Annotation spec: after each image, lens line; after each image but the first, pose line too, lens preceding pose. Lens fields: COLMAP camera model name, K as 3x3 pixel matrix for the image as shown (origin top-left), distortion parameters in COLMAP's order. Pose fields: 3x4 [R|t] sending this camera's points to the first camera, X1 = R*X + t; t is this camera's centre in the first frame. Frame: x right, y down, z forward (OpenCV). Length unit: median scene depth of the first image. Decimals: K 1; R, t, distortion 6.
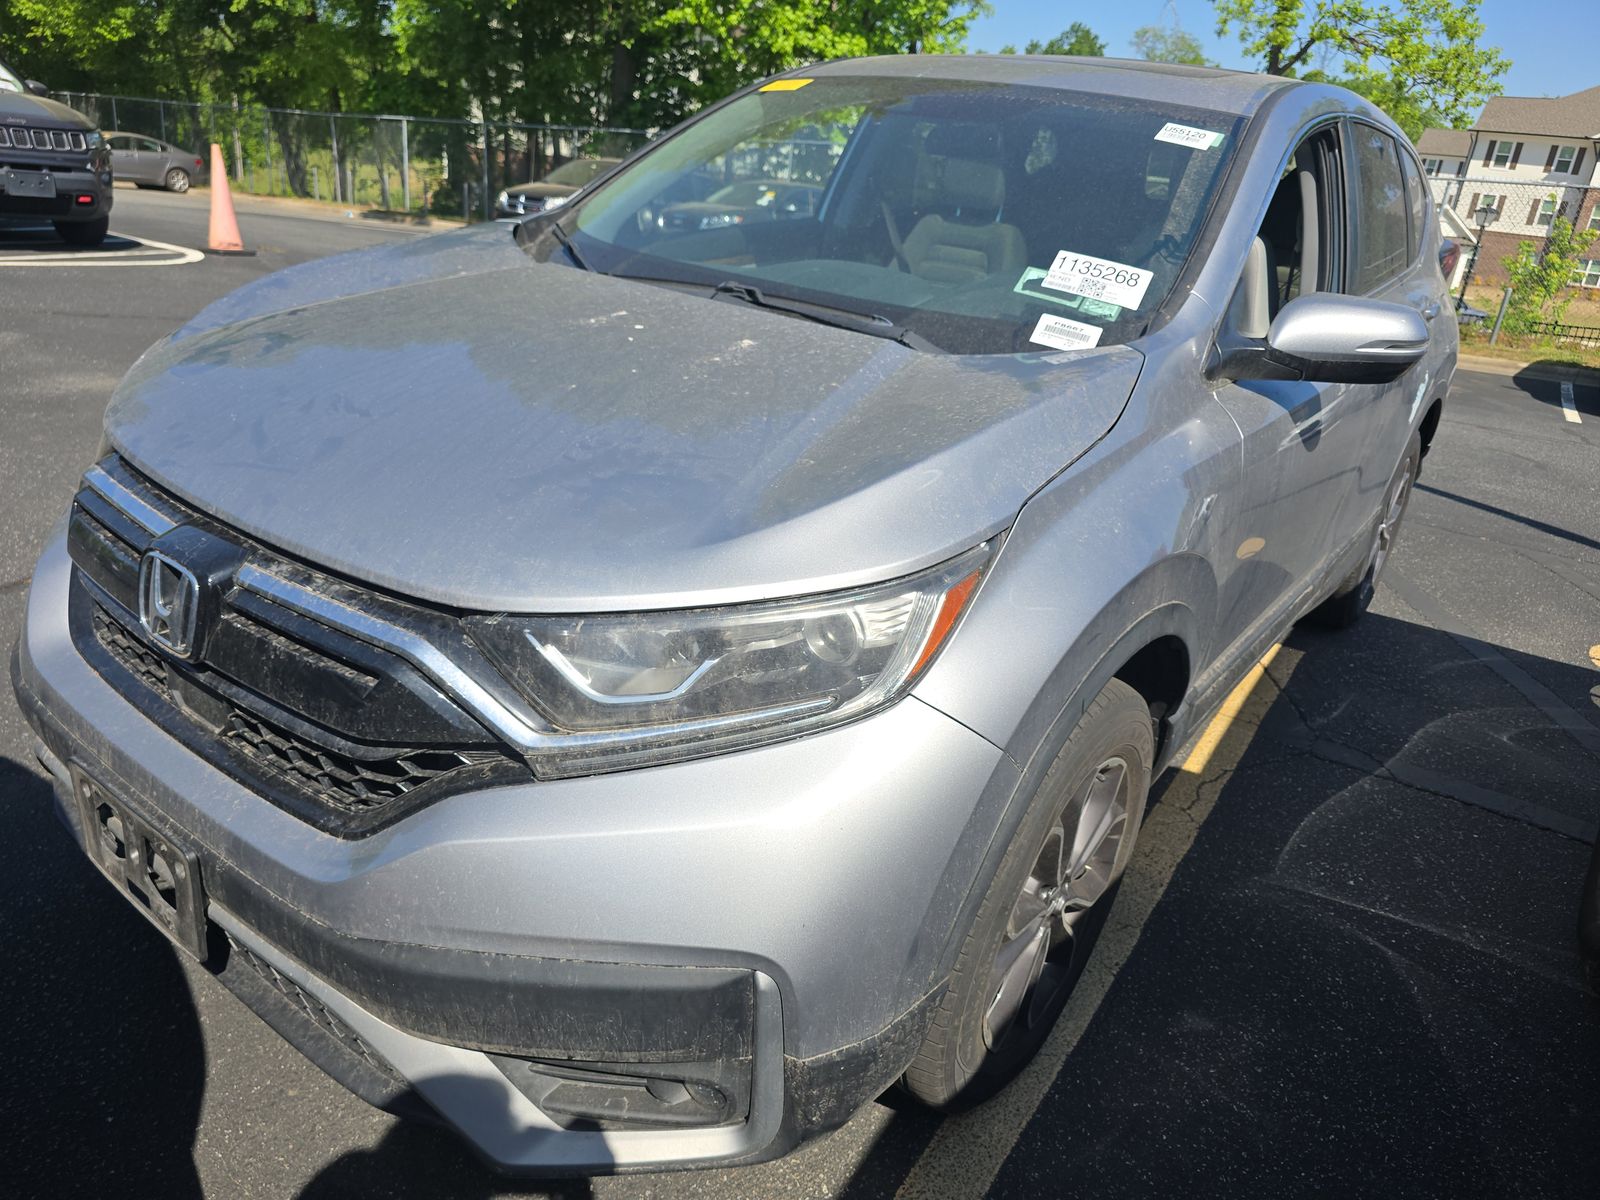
lens RADIAL K [[1059.0, 0, 808.2], [0, 1059.0, 605.0], [0, 0, 1]] dist [0.027492, -0.020639]
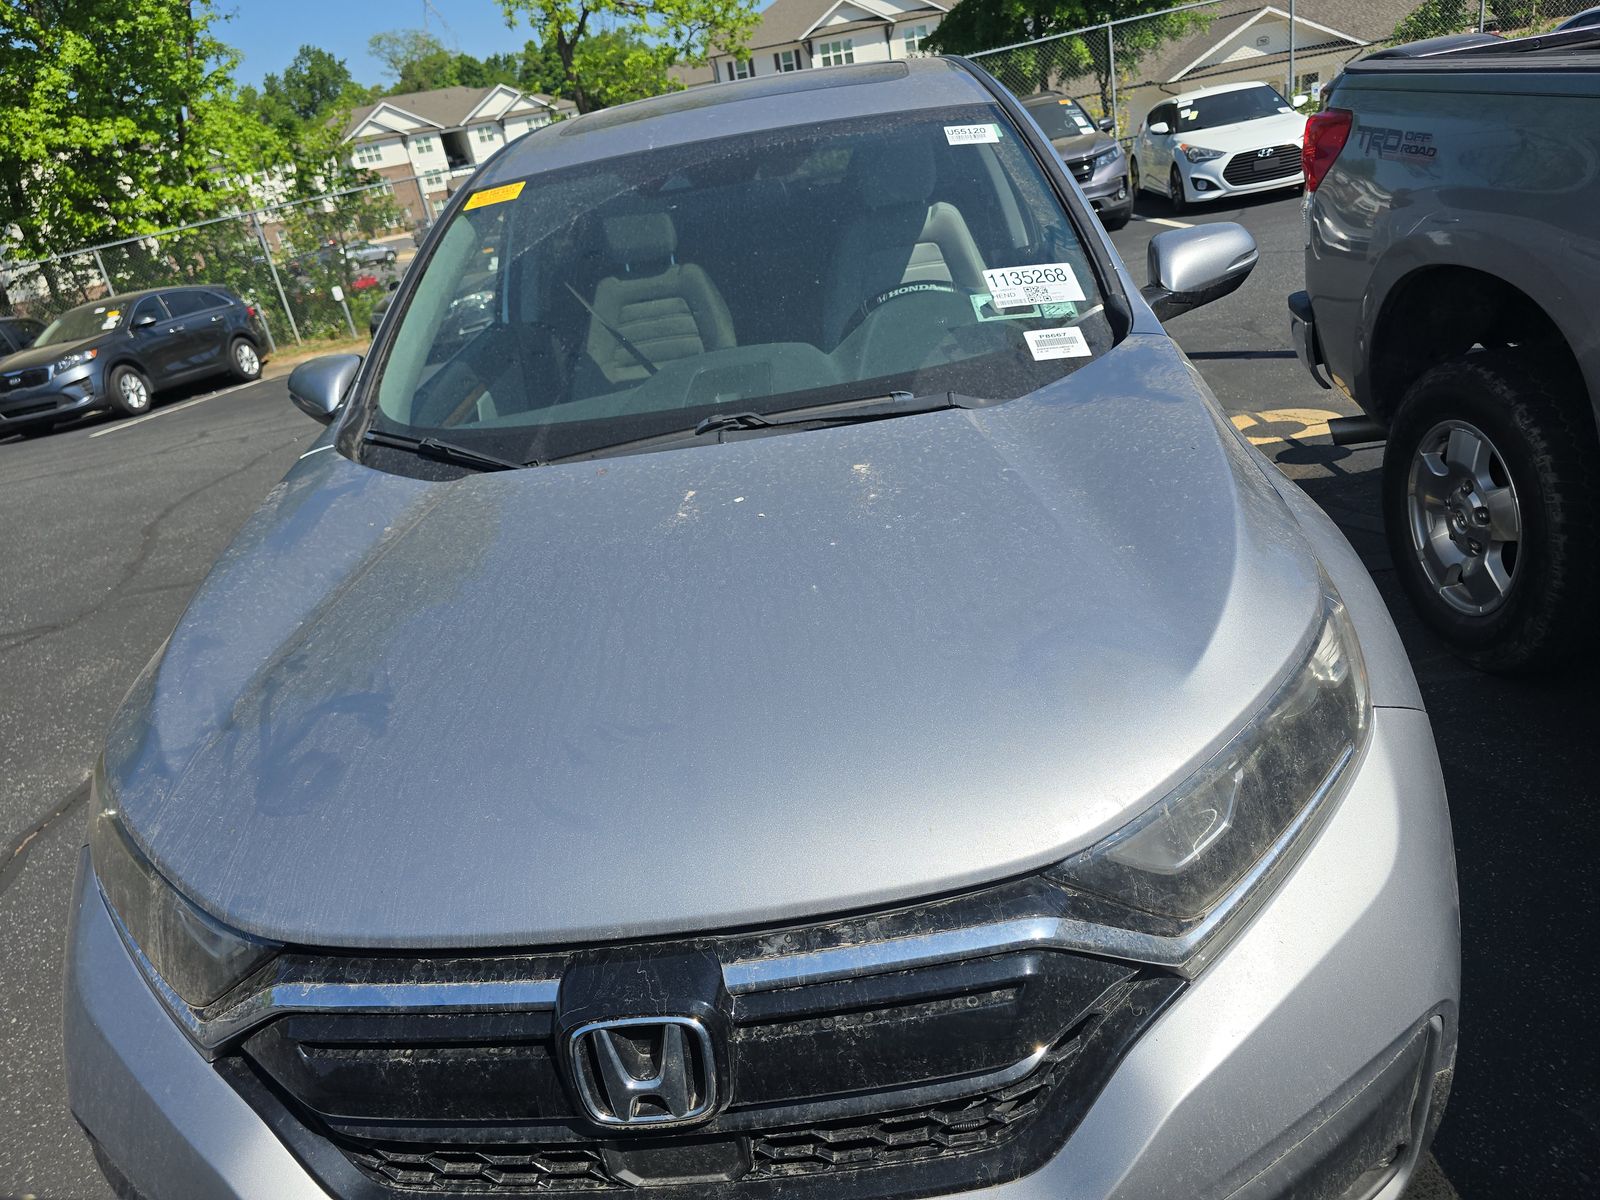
lens RADIAL K [[1059.0, 0, 798.4], [0, 1059.0, 601.1], [0, 0, 1]] dist [0.027492, -0.020639]
pose [[0.805146, -0.438855, 0.398931, -0.477162], [0.439652, 0.893113, 0.095162, -0.232108], [-0.398053, 0.098771, 0.912030, 0.167050]]
